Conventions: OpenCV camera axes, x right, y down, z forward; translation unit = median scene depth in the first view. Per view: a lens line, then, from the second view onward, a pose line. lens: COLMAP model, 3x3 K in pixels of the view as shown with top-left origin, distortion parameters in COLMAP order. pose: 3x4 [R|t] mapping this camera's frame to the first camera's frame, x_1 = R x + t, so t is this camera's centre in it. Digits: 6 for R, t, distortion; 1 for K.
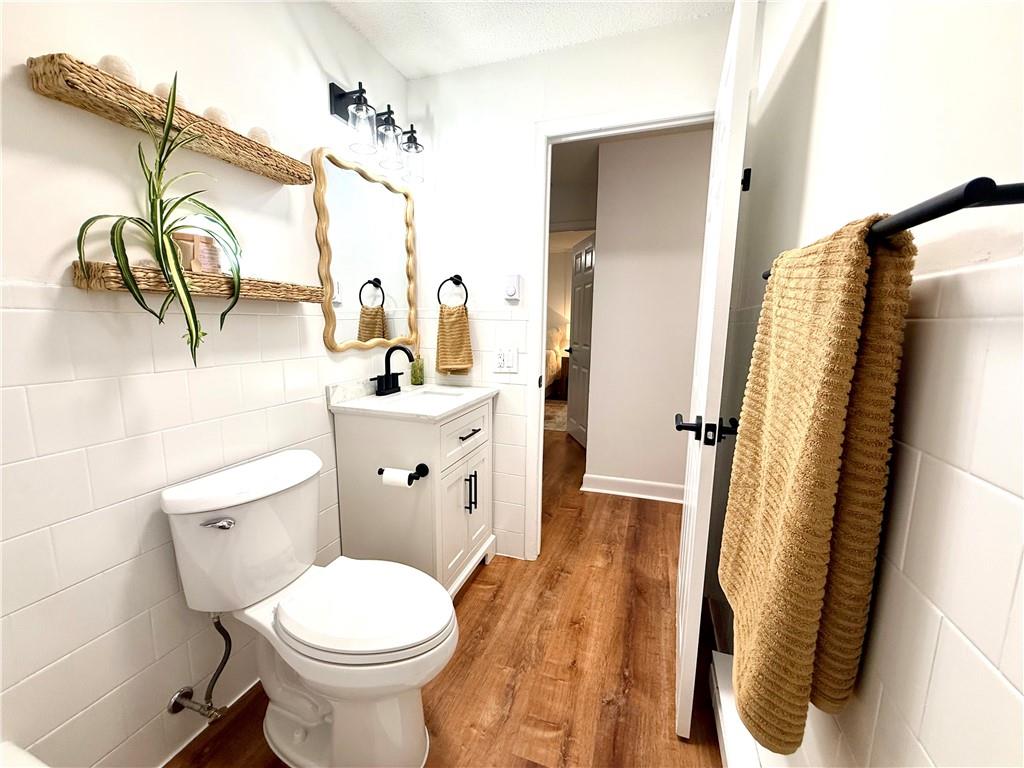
lens RADIAL K [[408.5, 0, 514.0], [0, 408.5, 382.9], [0, 0, 1]] dist [-0.000434, 0.000127]
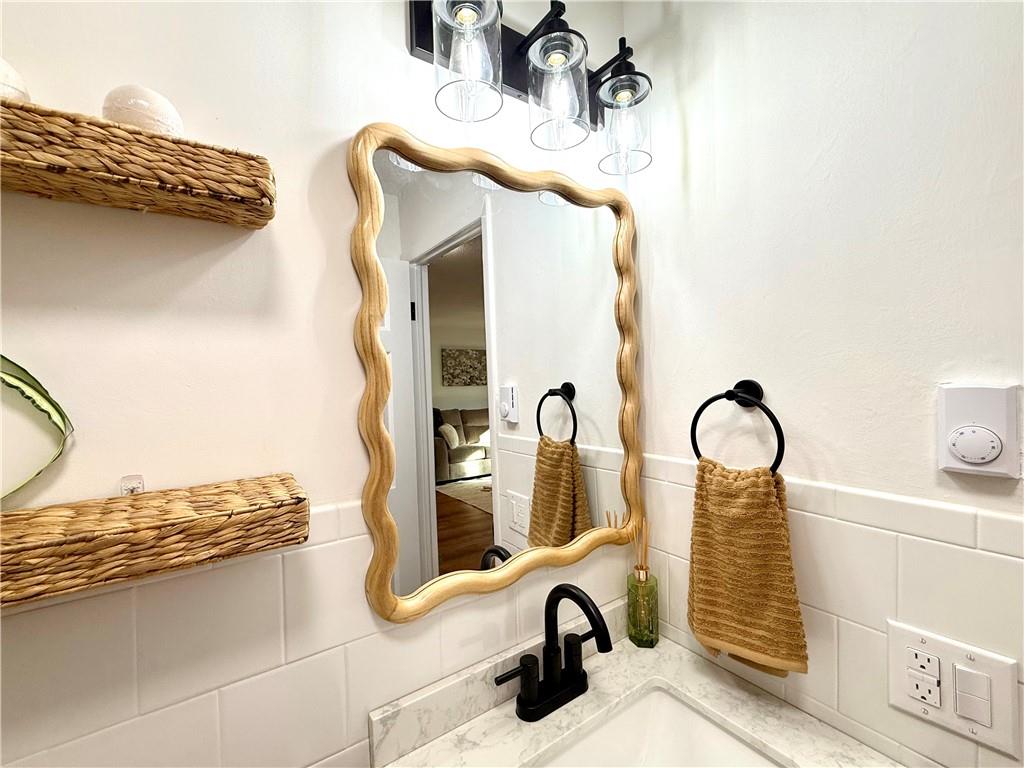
lens RADIAL K [[451.5, 0, 506.1], [0, 451.5, 382.9], [0, 0, 1]] dist [-0.000271, -0.000134]
pose [[0.810292, -0.027890, -0.585363, -0.078858], [-0.048251, 0.992300, -0.114070, -0.206717], [0.584037, 0.120675, 0.802707, 0.555518]]
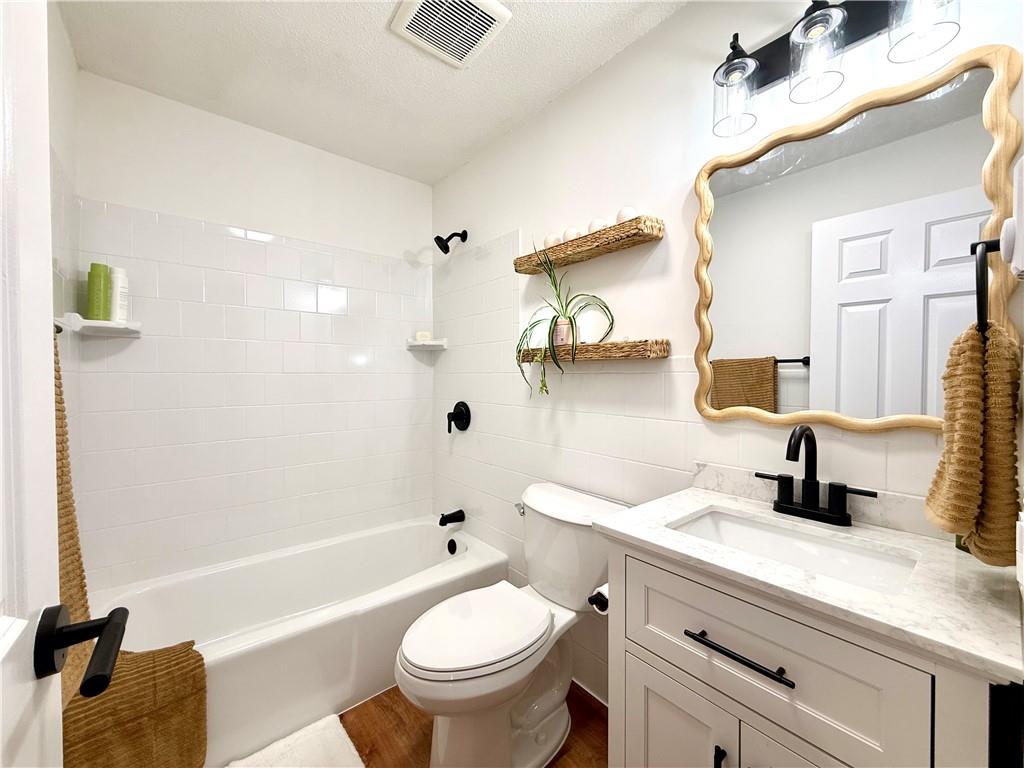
lens RADIAL K [[408.5, 0, 511.1], [0, 408.5, 385.4], [0, 0, 1]] dist [-0.000434, 0.000127]
pose [[-0.527337, 0.000657, -0.849656, 0.307365], [-0.138508, 0.986557, 0.086728, -0.122314], [0.838290, 0.163419, -0.520157, 0.864046]]
